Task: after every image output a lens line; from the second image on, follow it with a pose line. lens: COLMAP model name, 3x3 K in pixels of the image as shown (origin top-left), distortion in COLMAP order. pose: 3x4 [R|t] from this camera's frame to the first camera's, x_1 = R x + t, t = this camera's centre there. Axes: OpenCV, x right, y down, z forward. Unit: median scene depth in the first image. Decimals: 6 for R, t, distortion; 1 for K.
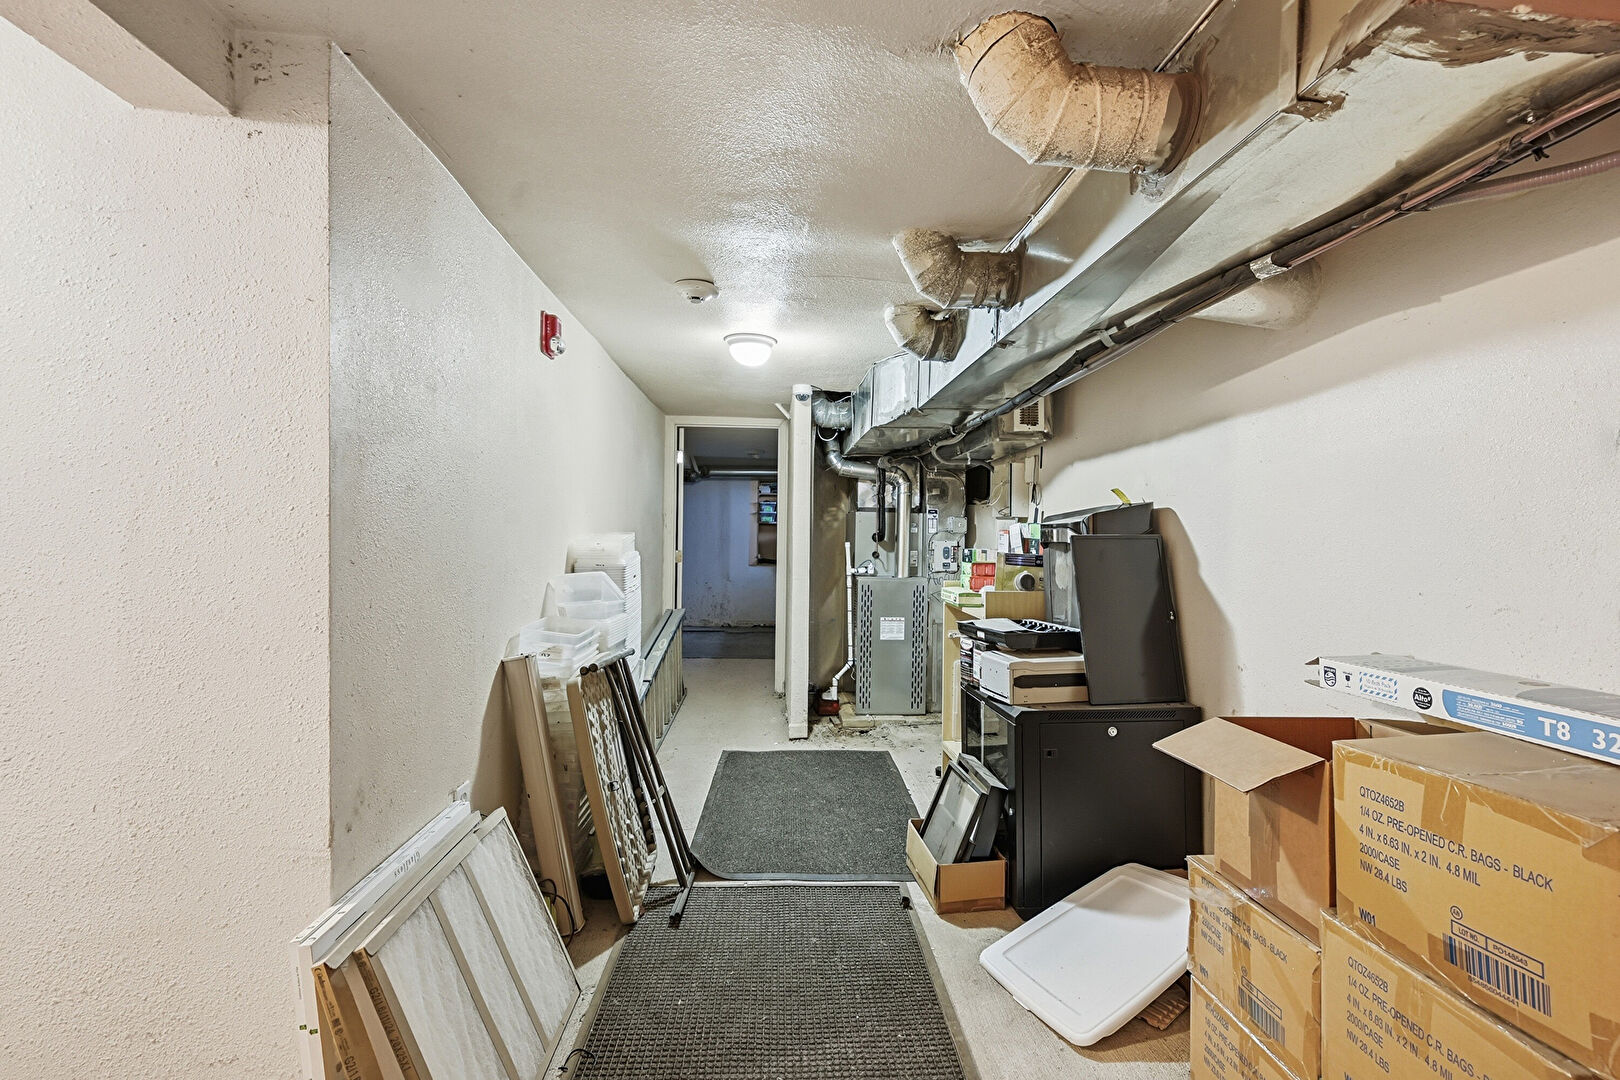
lens RADIAL K [[709.9, 0, 809.7], [0, 709.9, 536.2], [0, 0, 1]] dist [-0.000681, -0.000020]
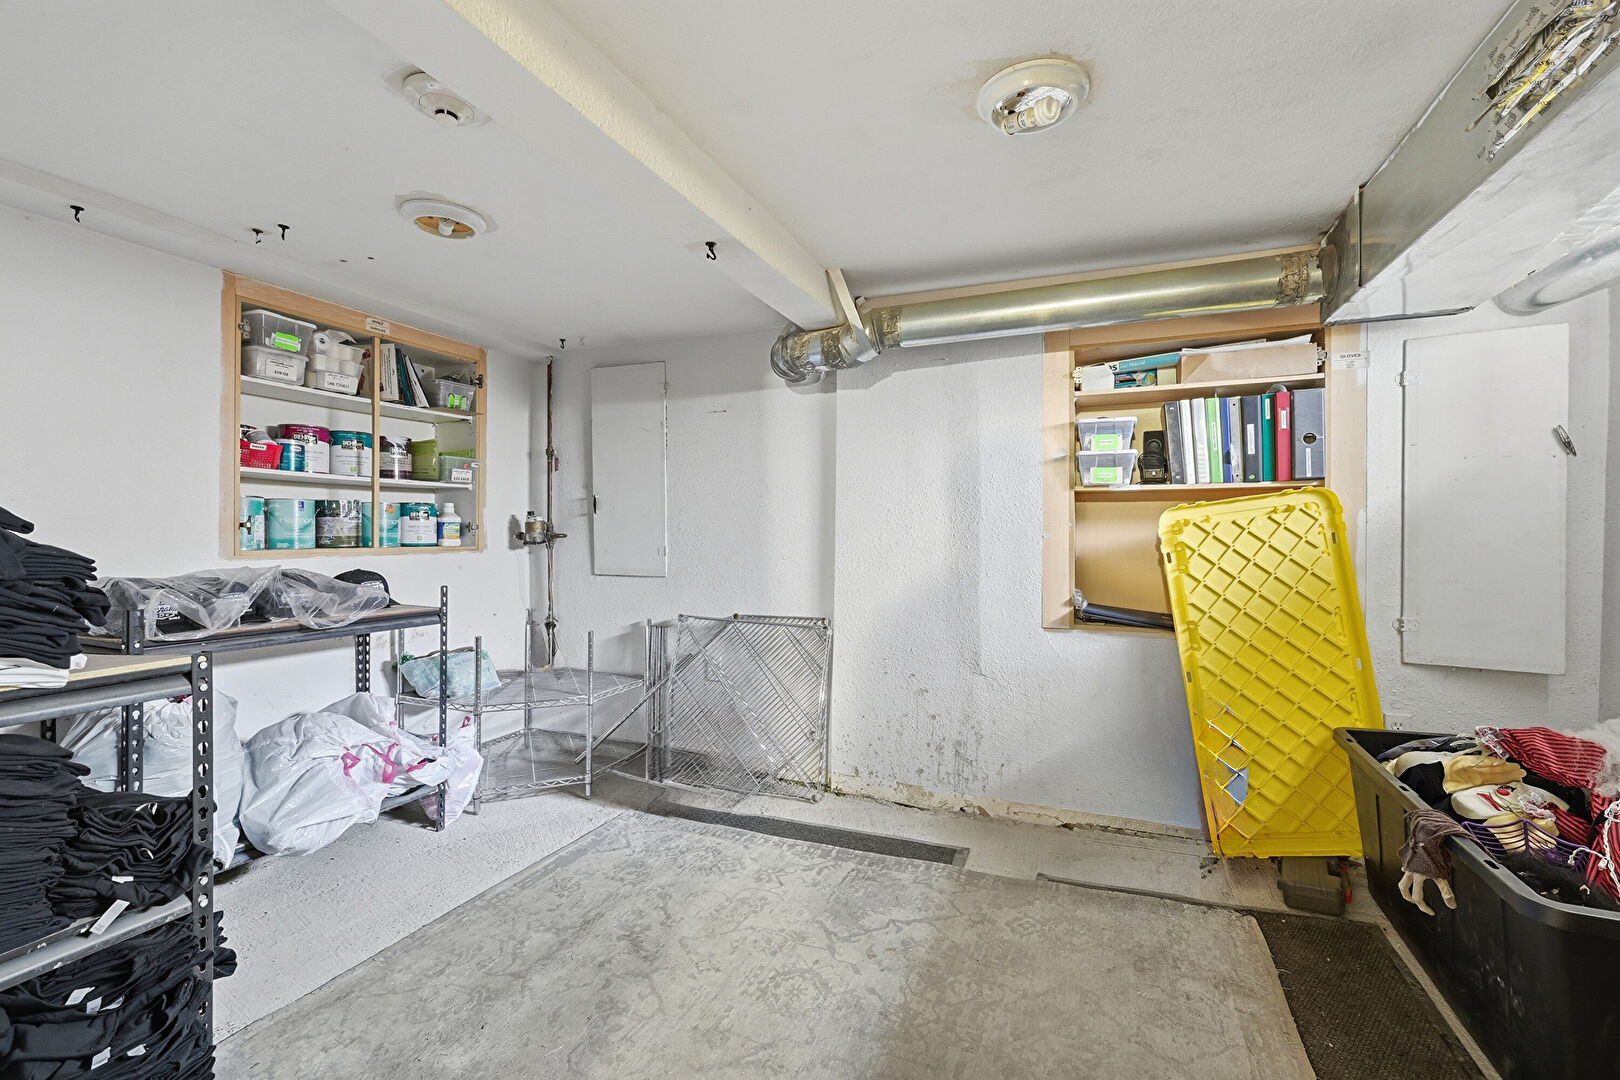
lens RADIAL K [[709.9, 0, 806.2], [0, 709.9, 532.6], [0, 0, 1]] dist [-0.000681, -0.000020]
pose [[0.905593, -0.014962, -0.423883, -0.046433], [0.017757, 0.999839, 0.002646, -0.002422], [0.423775, -0.009923, 0.905713, 0.662809]]
